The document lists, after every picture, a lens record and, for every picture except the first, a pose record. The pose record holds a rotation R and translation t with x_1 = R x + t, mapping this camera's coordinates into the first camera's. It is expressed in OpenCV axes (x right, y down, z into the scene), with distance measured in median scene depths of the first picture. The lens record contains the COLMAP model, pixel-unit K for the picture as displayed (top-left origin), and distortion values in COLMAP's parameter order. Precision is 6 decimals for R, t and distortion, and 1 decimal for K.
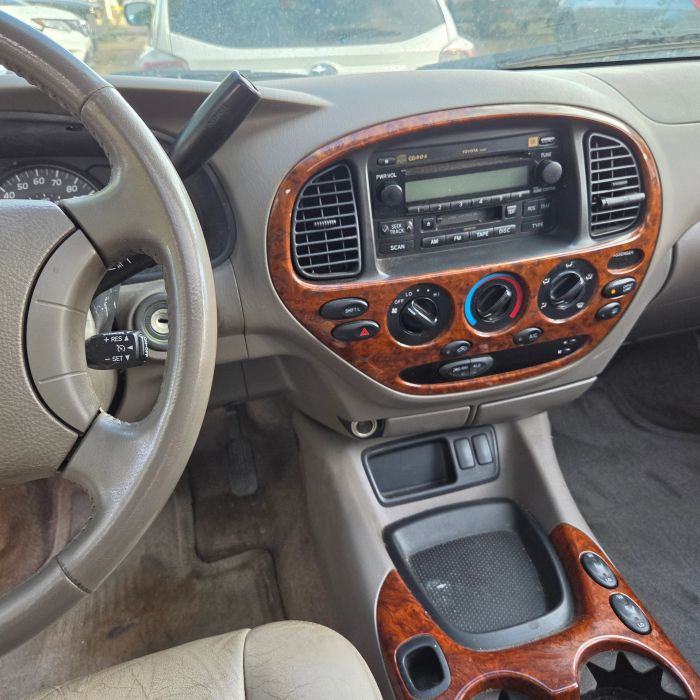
lens RADIAL K [[650.9, 0, 350.3], [0, 650.9, 343.5], [0, 0, 1]] dist [0.029930, 0.000000]
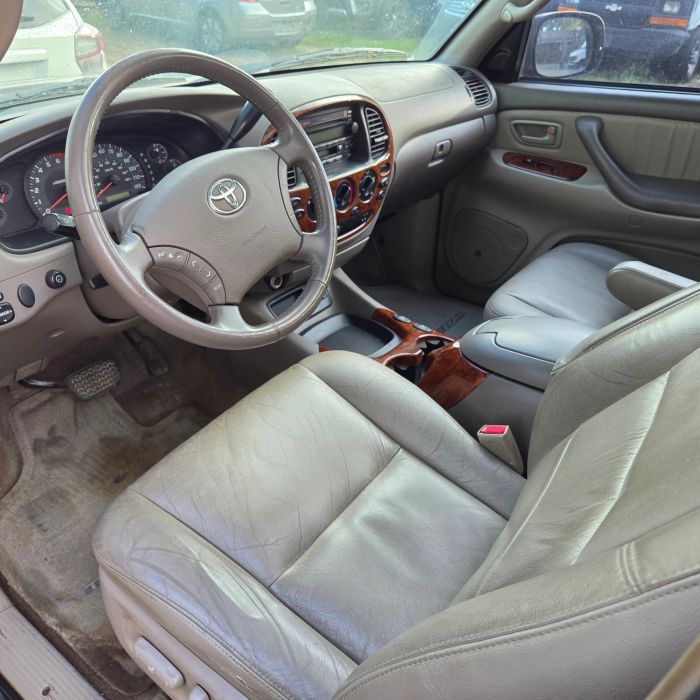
lens RADIAL K [[650.9, 0, 349.0], [0, 650.9, 354.0], [0, 0, 1]] dist [0.029930, 0.000000]
pose [[0.800294, -0.247248, 0.546258, -0.992278], [0.220759, 0.968530, 0.114956, 0.187838], [-0.557490, 0.028593, 0.829691, -0.677475]]
